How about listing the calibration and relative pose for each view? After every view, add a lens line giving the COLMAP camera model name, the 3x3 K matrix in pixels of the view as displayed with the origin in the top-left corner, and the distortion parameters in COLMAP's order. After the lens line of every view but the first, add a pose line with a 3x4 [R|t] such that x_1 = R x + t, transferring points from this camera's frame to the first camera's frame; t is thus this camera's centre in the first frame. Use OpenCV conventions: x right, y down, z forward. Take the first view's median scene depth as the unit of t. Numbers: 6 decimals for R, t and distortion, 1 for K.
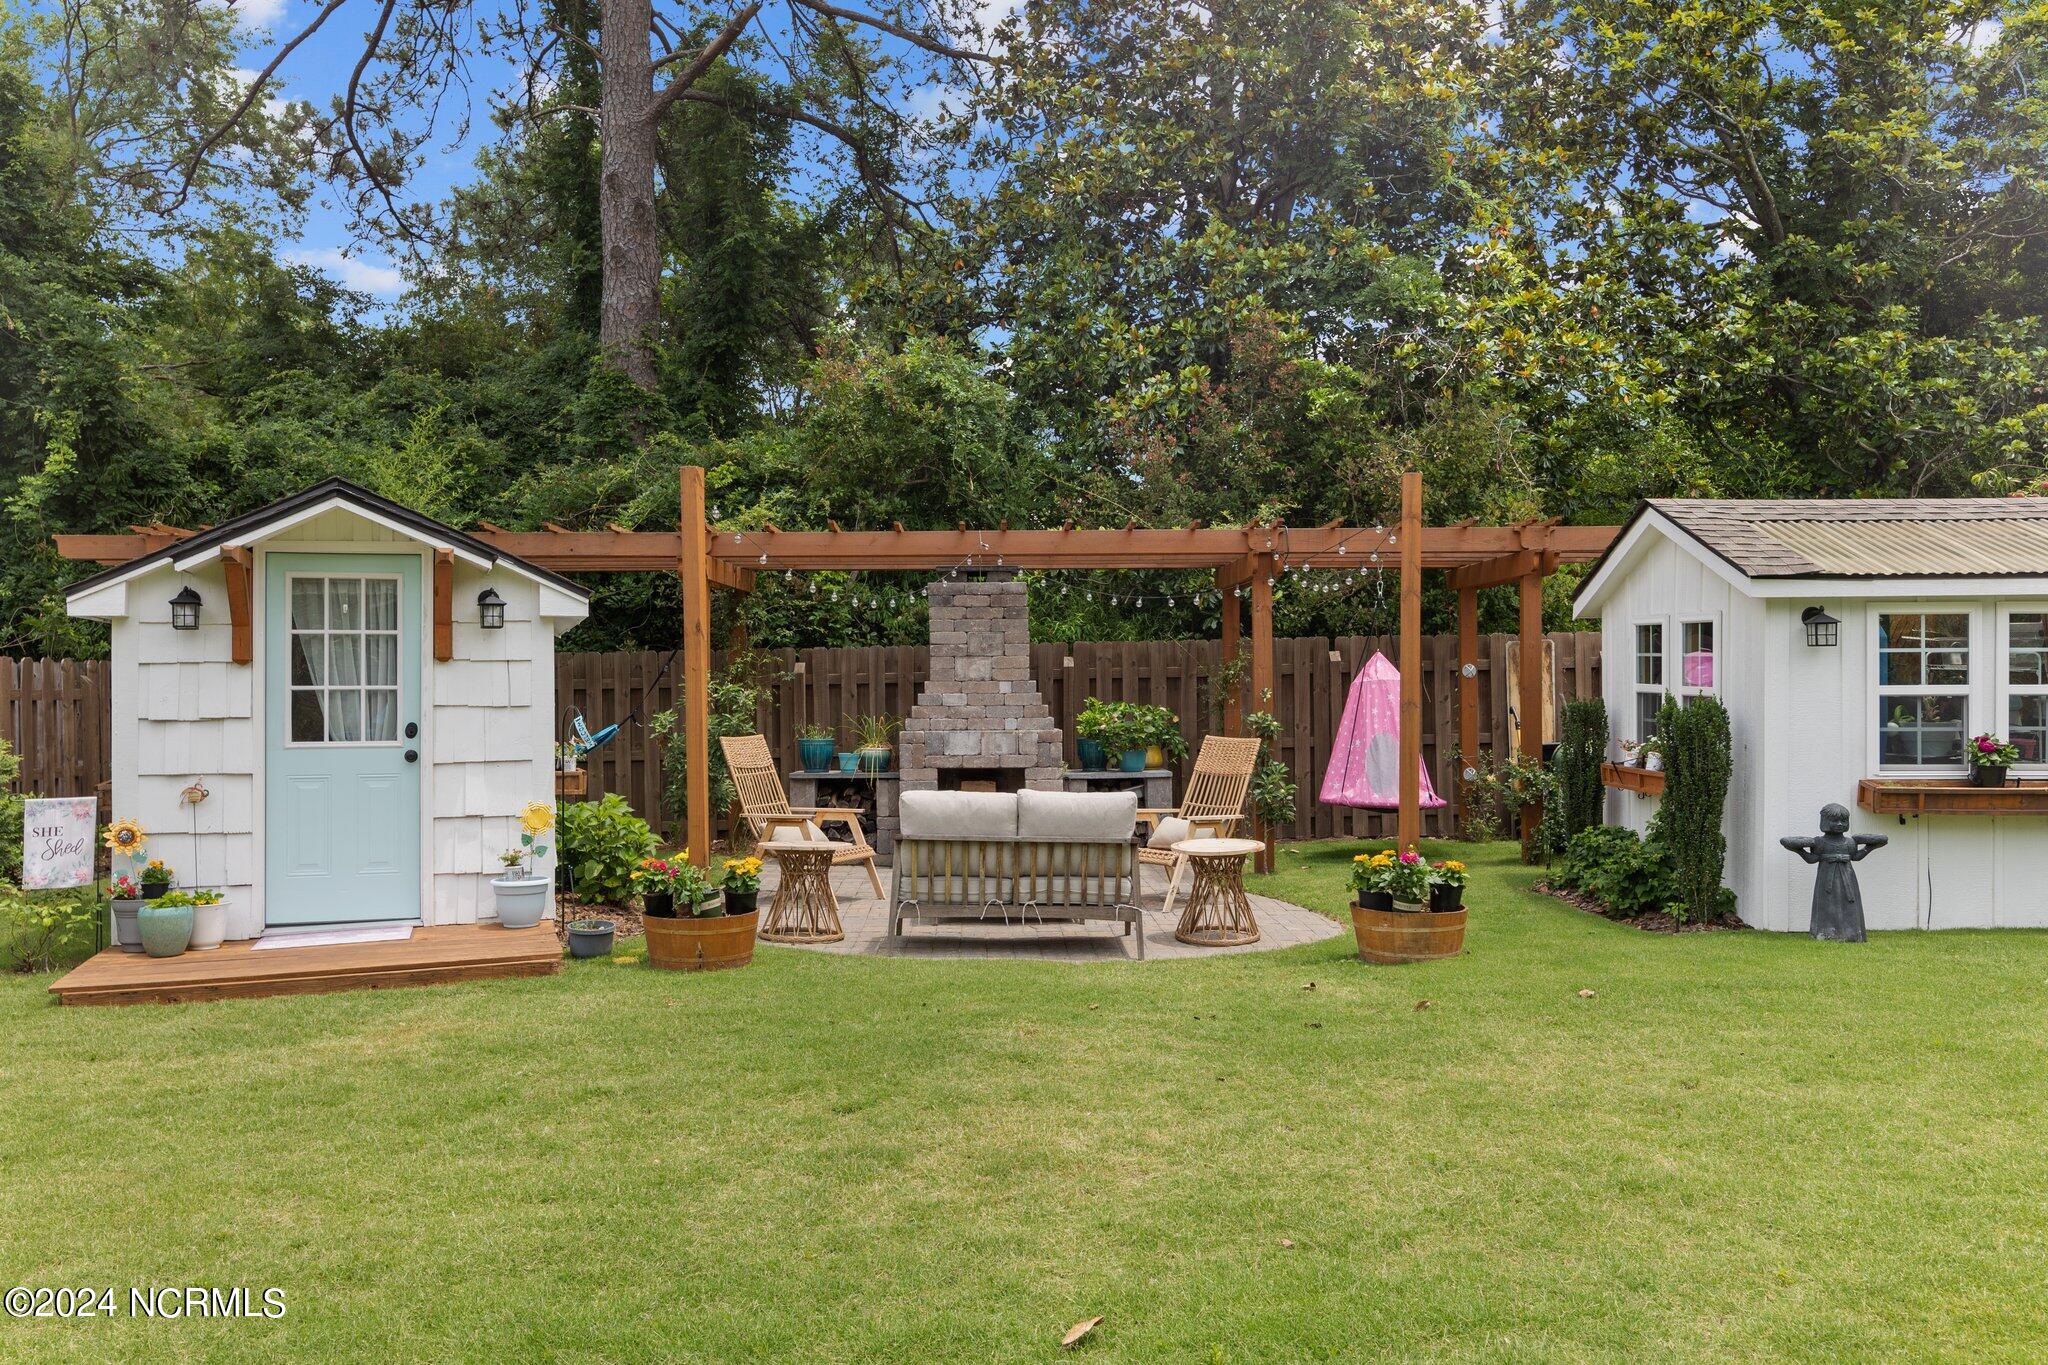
lens RADIAL K [[1641.9, 0, 1011.4], [0, 1641.9, 670.3], [0, 0, 1]] dist [0.020172, -0.027405]
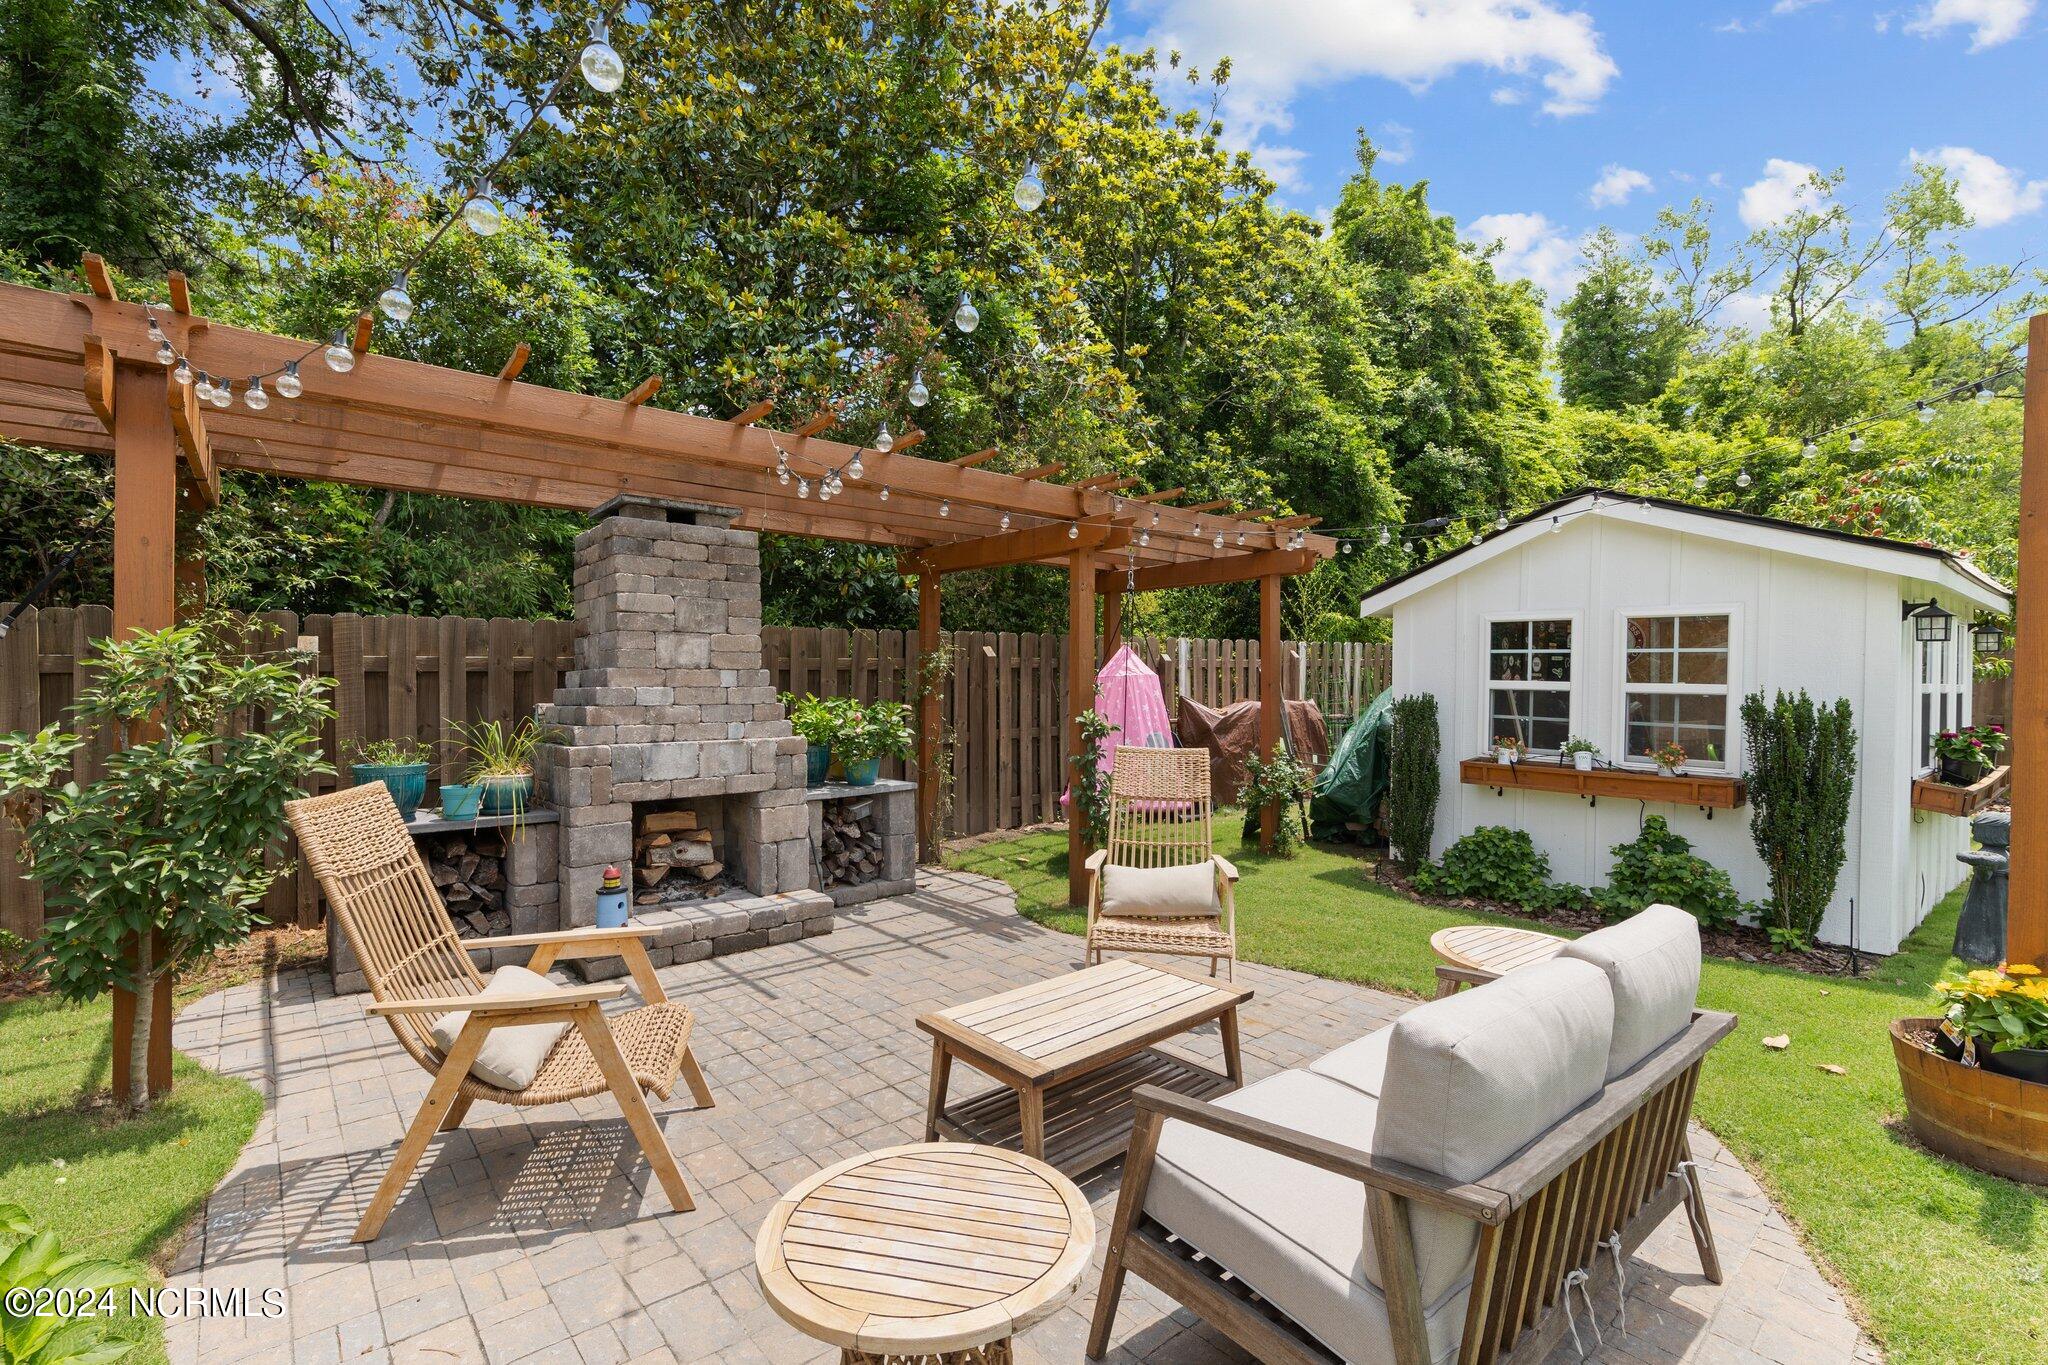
lens RADIAL K [[887.8, 0, 1020.4], [0, 887.8, 680.1], [0, 0, 1]] dist [-0.001231, -0.001134]
pose [[0.765126, 0.008971, 0.643818, -0.177874], [-0.012084, 0.999927, 0.000429, 0.010923], [-0.643768, -0.008108, 0.765178, 0.733434]]
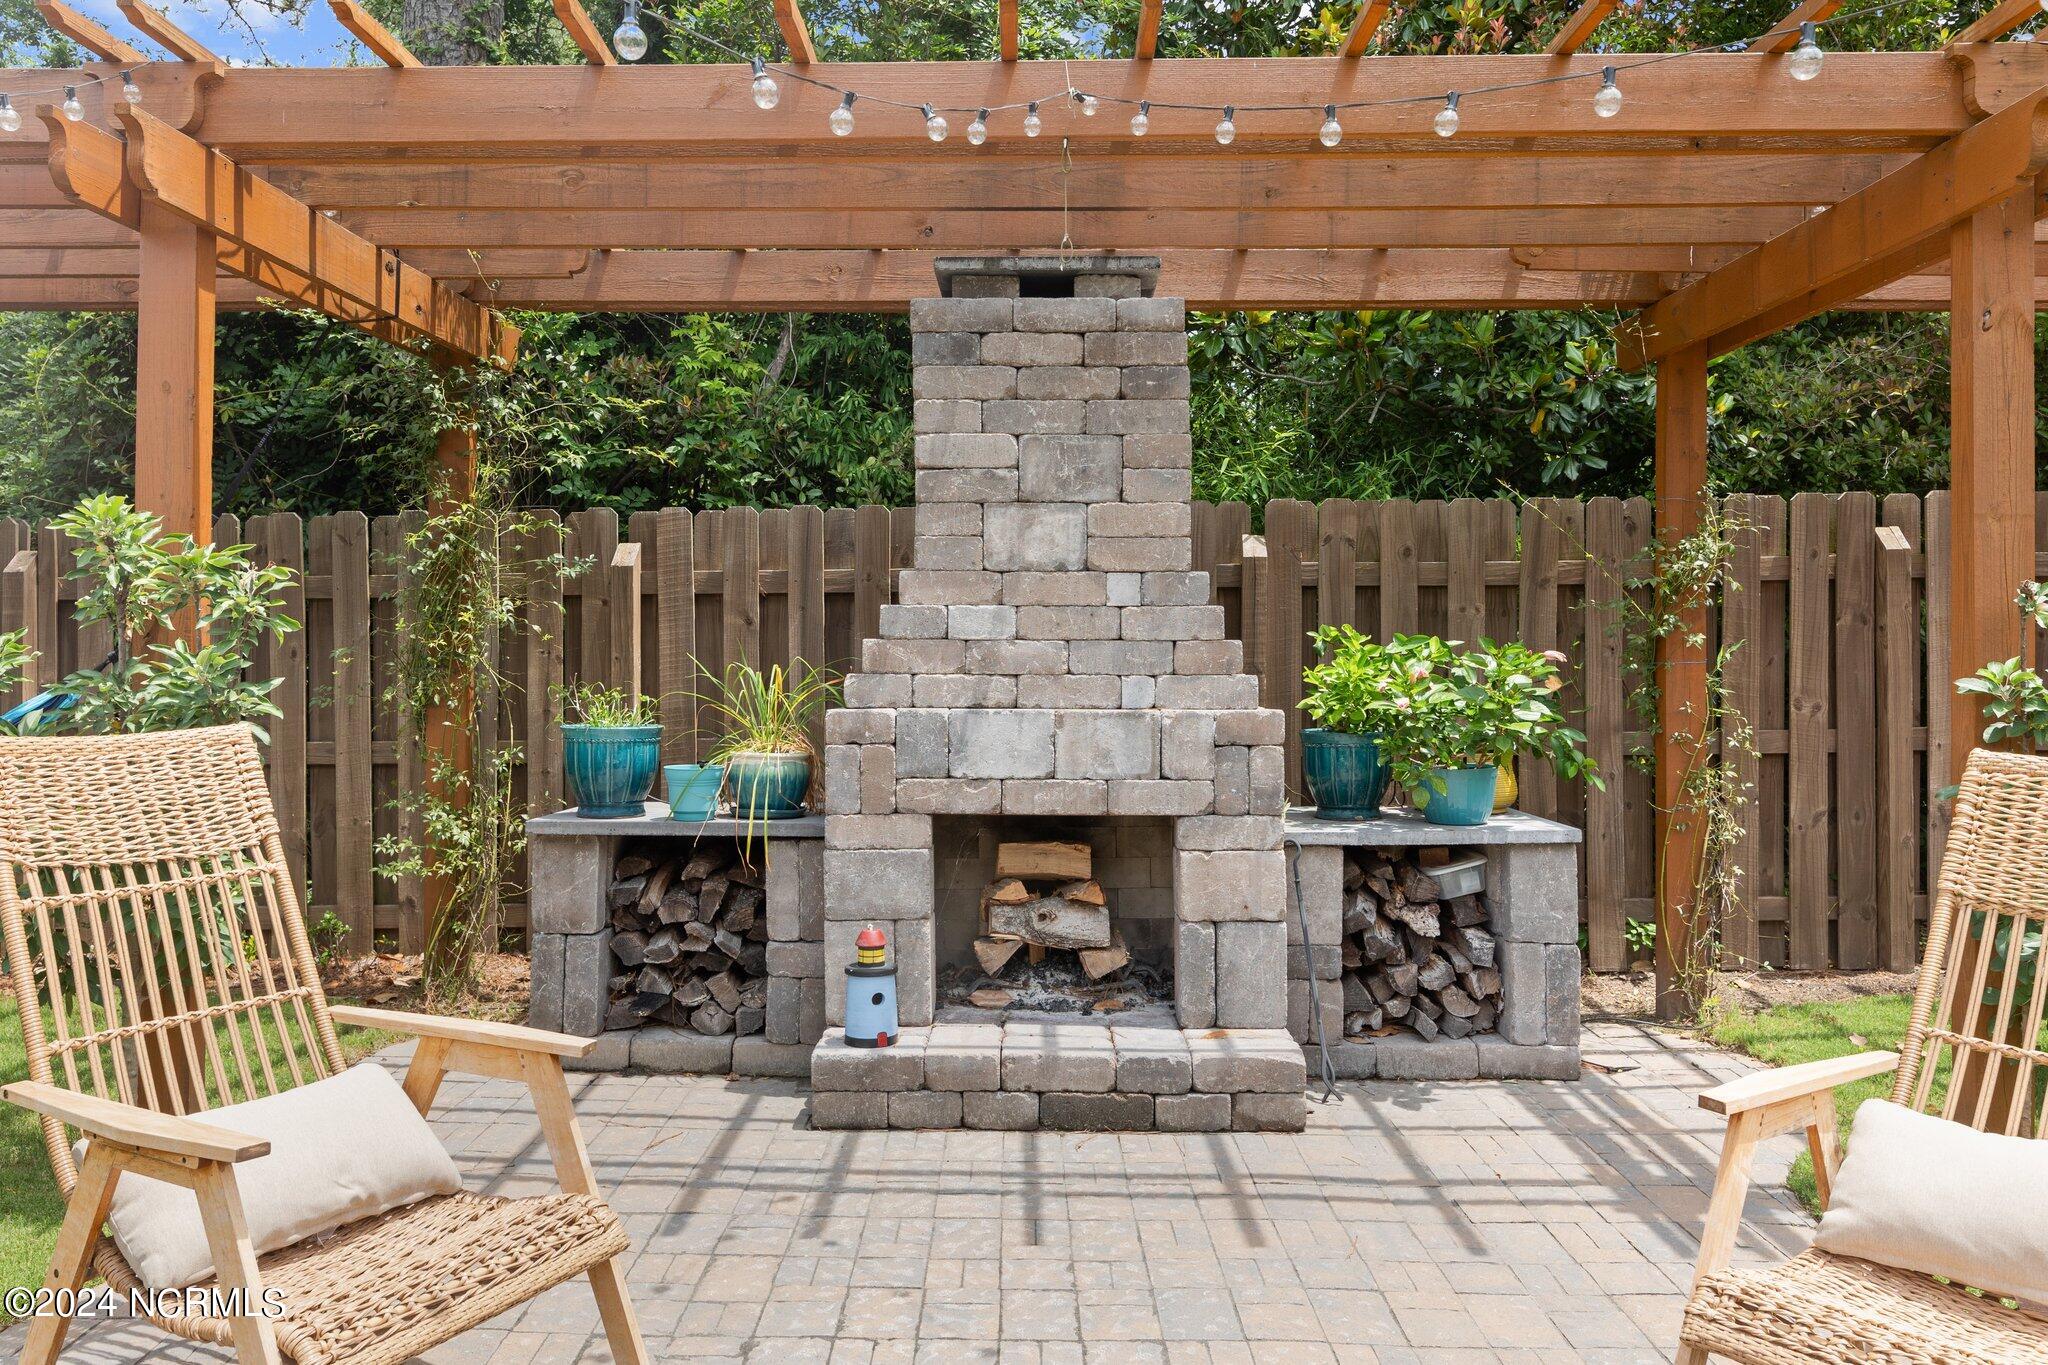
lens RADIAL K [[1516.0, 0, 1006.4], [0, 1516.0, 640.1], [0, 0, 1]] dist [-0.001157, -0.002635]
pose [[0.999544, 0.009868, -0.028526, -0.023074], [-0.009815, 0.999950, 0.001999, 0.024452], [0.028544, -0.001718, 0.999591, 0.779251]]
